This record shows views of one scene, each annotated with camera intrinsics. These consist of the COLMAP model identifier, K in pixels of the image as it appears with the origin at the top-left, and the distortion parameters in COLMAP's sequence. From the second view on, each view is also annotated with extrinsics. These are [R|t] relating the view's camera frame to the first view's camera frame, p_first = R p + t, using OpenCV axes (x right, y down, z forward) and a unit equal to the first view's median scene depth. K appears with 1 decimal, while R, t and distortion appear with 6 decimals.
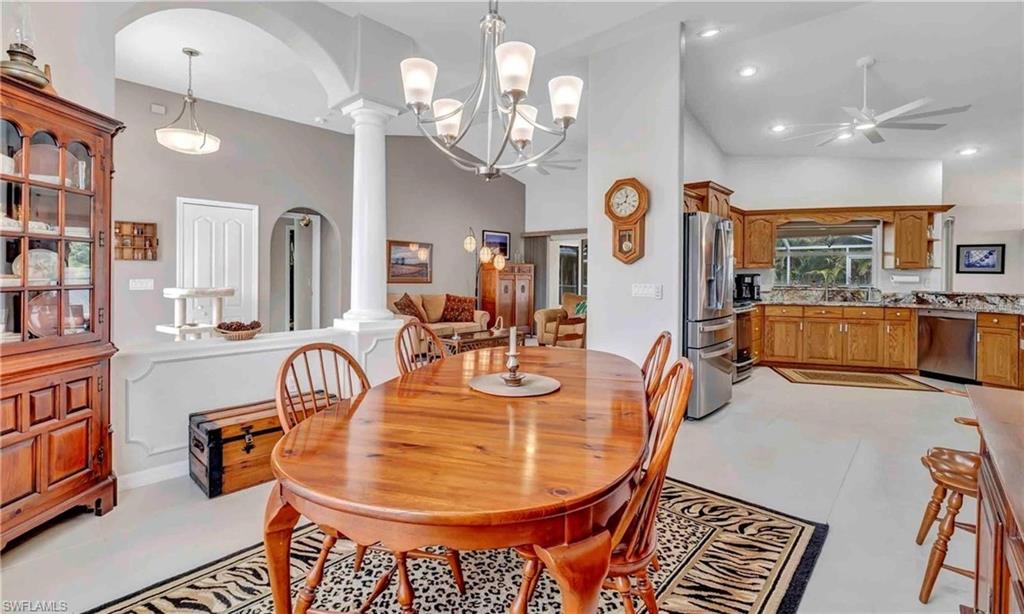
lens RADIAL K [[454.1, 0, 509.8], [0, 454.1, 278.0], [0, 0, 1]] dist [-0.002081, -0.000766]
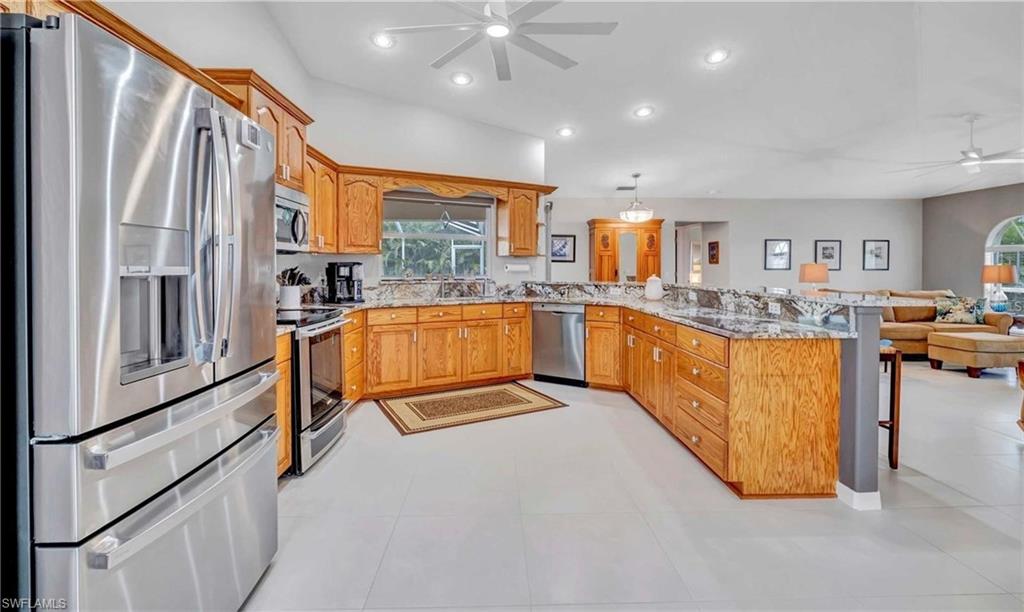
lens RADIAL K [[454.1, 0, 504.3], [0, 454.1, 271.6], [0, 0, 1]] dist [-0.002081, -0.000766]
pose [[0.719460, -0.013850, 0.694396, 0.250186], [0.008434, 0.999902, 0.011204, -0.000905], [-0.694482, -0.002204, 0.719506, 0.390902]]
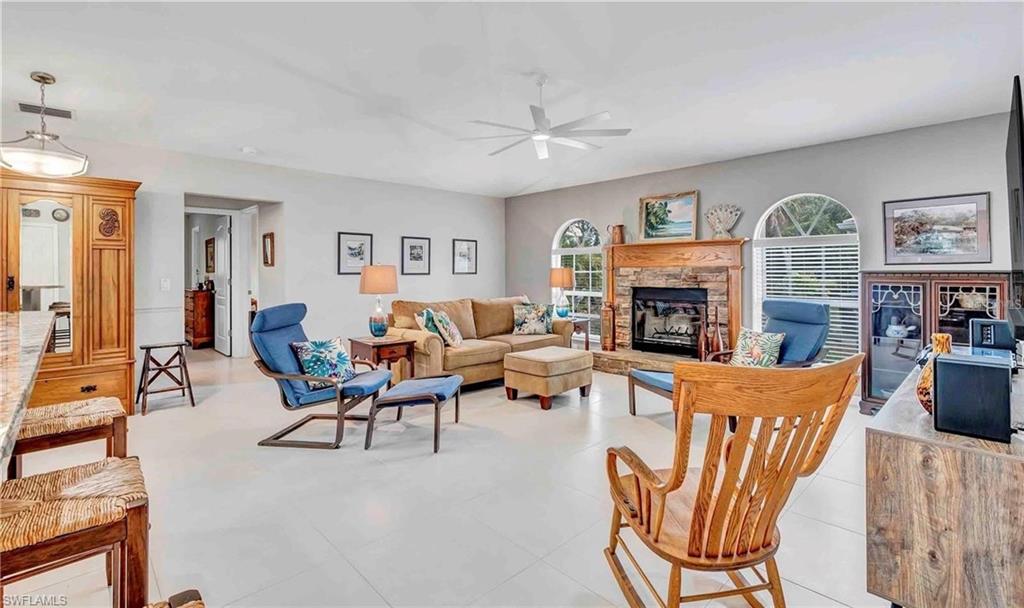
lens RADIAL K [[458.8, 0, 507.0], [0, 458.8, 266.7], [0, 0, 1]] dist [-0.000452, 0.000477]
pose [[0.077106, 0.003361, 0.997017, 0.767865], [0.009653, 0.999945, -0.004117, 0.005286], [-0.996976, 0.009942, 0.077069, 0.392646]]
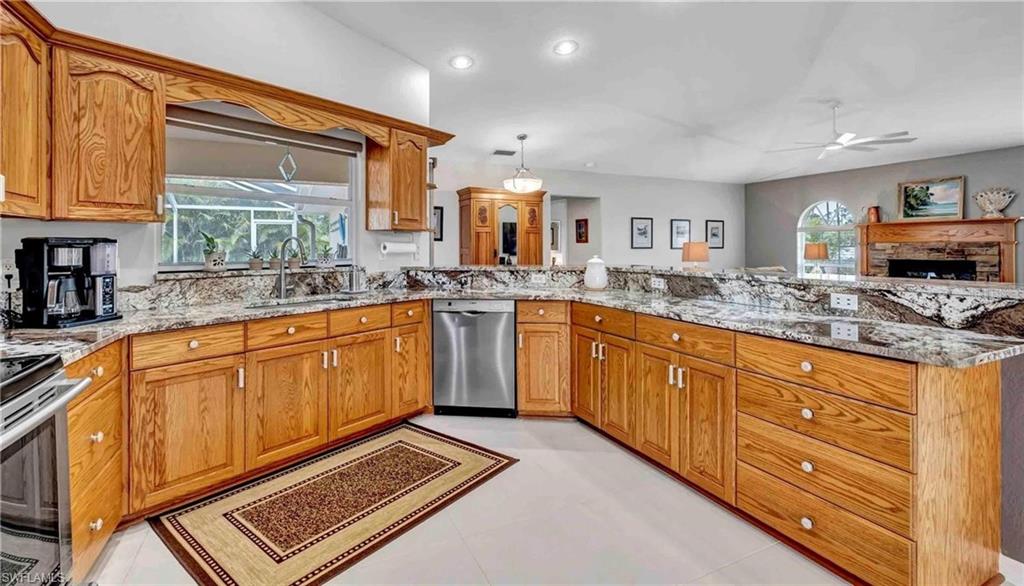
lens RADIAL K [[458.1, 0, 503.2], [0, 458.1, 246.1], [0, 0, 1]] dist [-0.003841, 0.000157]
pose [[0.376888, -0.007325, 0.926230, 0.370833], [0.011761, 0.999926, 0.003122, -0.000678], [-0.926184, 0.009717, 0.376946, 0.649250]]
